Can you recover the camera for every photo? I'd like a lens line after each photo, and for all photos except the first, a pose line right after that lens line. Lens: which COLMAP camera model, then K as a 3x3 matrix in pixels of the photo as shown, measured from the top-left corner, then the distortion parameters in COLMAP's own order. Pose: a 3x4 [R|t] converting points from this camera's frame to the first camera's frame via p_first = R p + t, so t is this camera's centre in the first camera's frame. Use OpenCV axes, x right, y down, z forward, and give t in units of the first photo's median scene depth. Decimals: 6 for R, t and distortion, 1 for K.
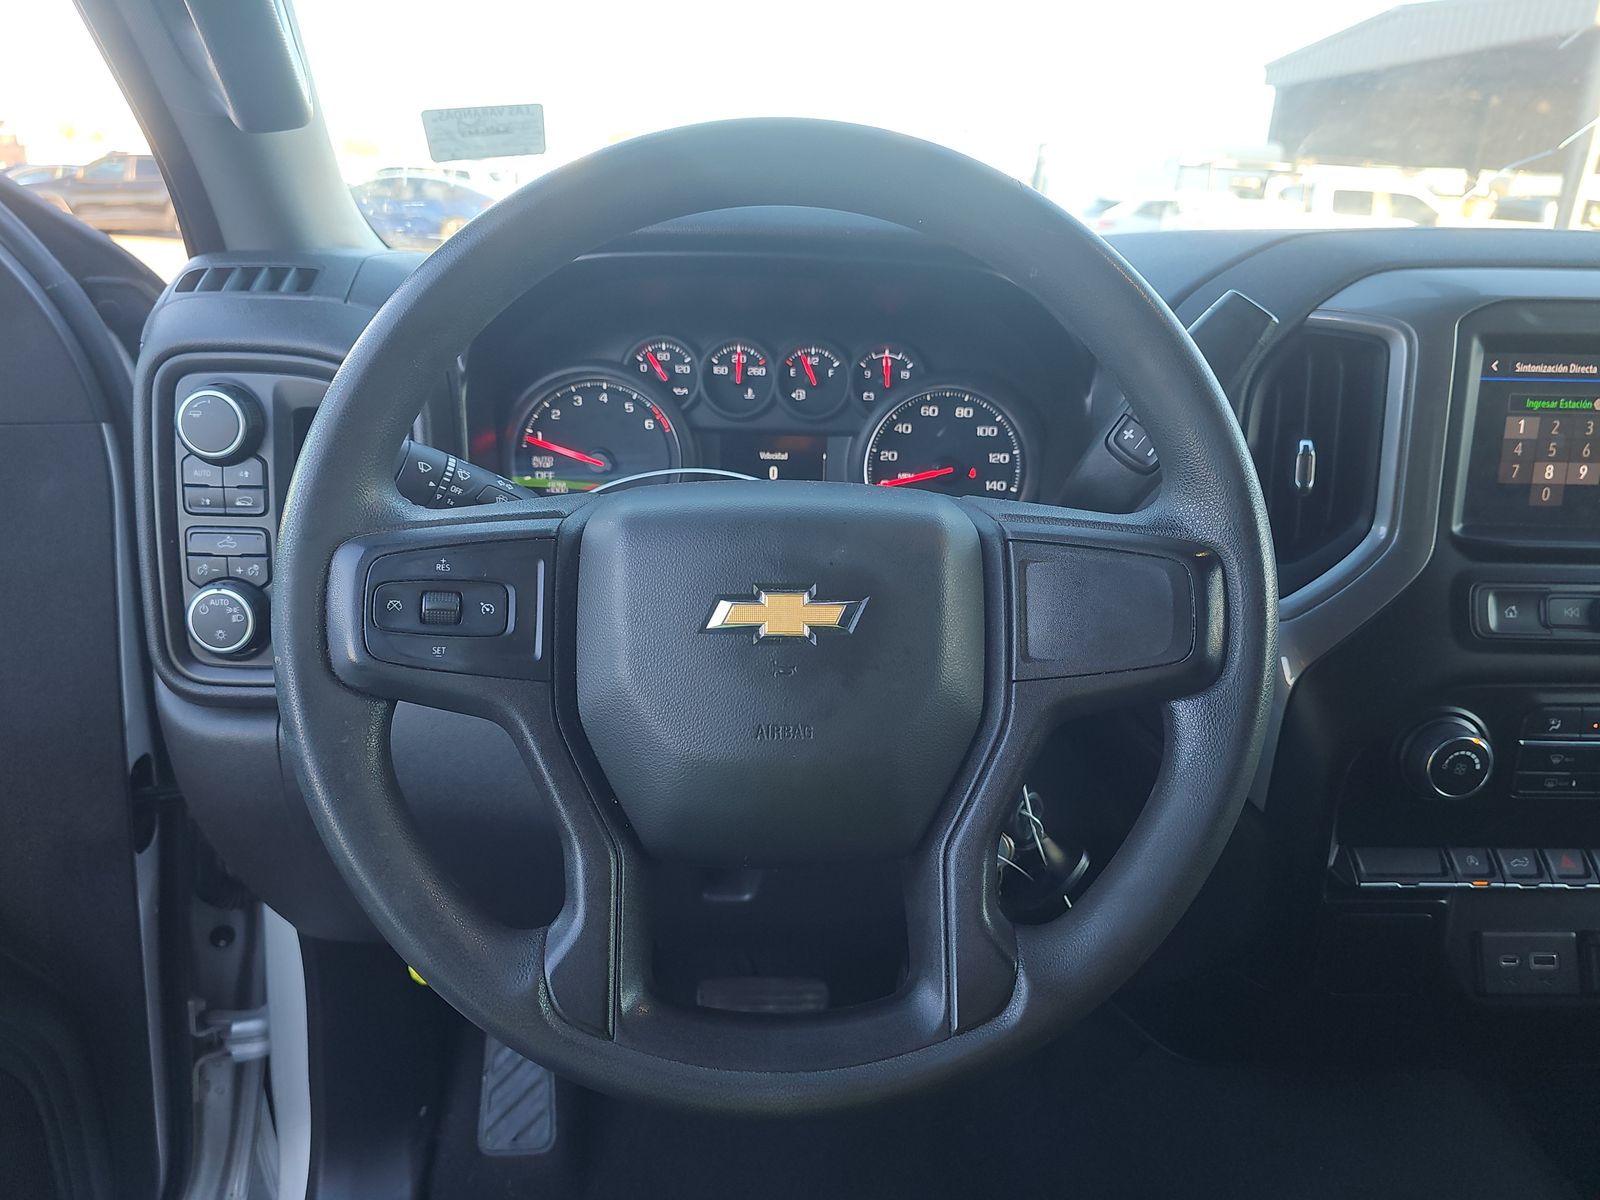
lens RADIAL K [[1055.4, 0, 801.0], [0, 1055.4, 589.6], [0, 0, 1]] dist [0.022737, -0.021130]
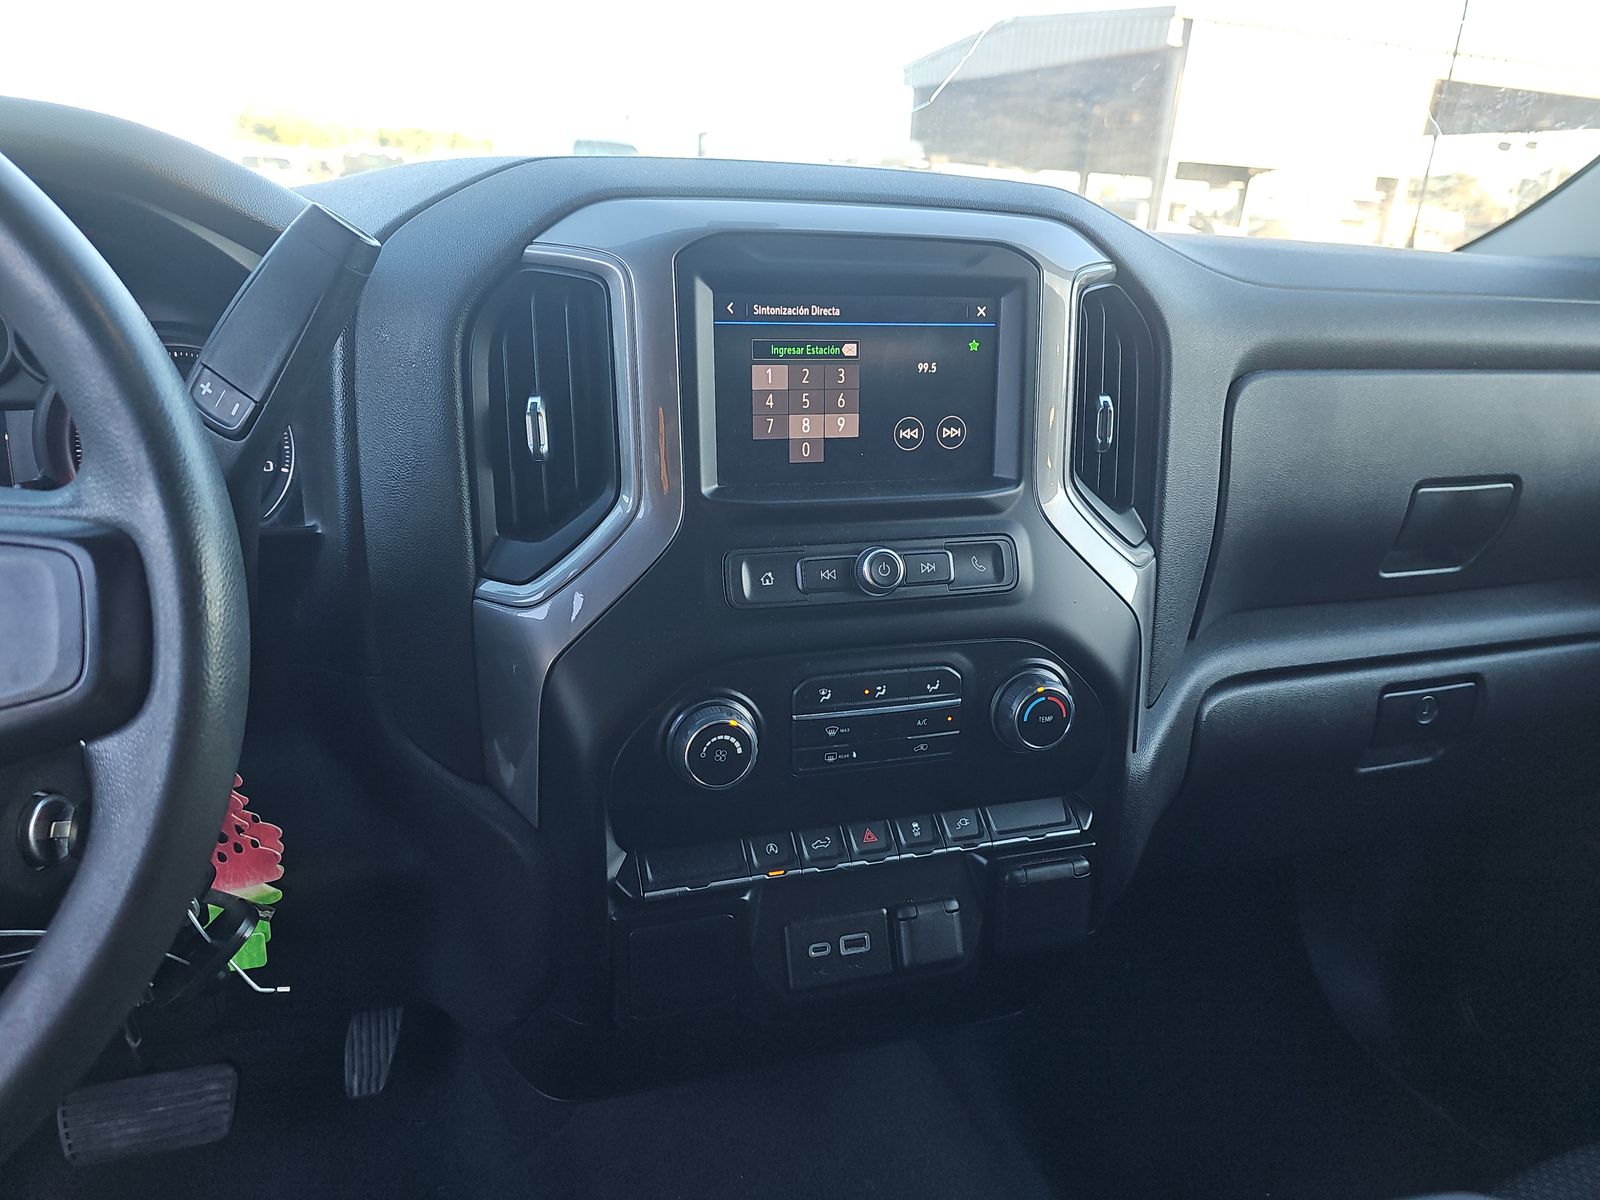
lens RADIAL K [[1055.4, 0, 799.2], [0, 1055.4, 606.7], [0, 0, 1]] dist [0.022737, -0.021130]
pose [[0.961537, -0.077492, 0.263519, 0.444048], [0.071704, 0.996928, 0.031523, 0.017998], [-0.265153, -0.011415, 0.964139, 0.111710]]
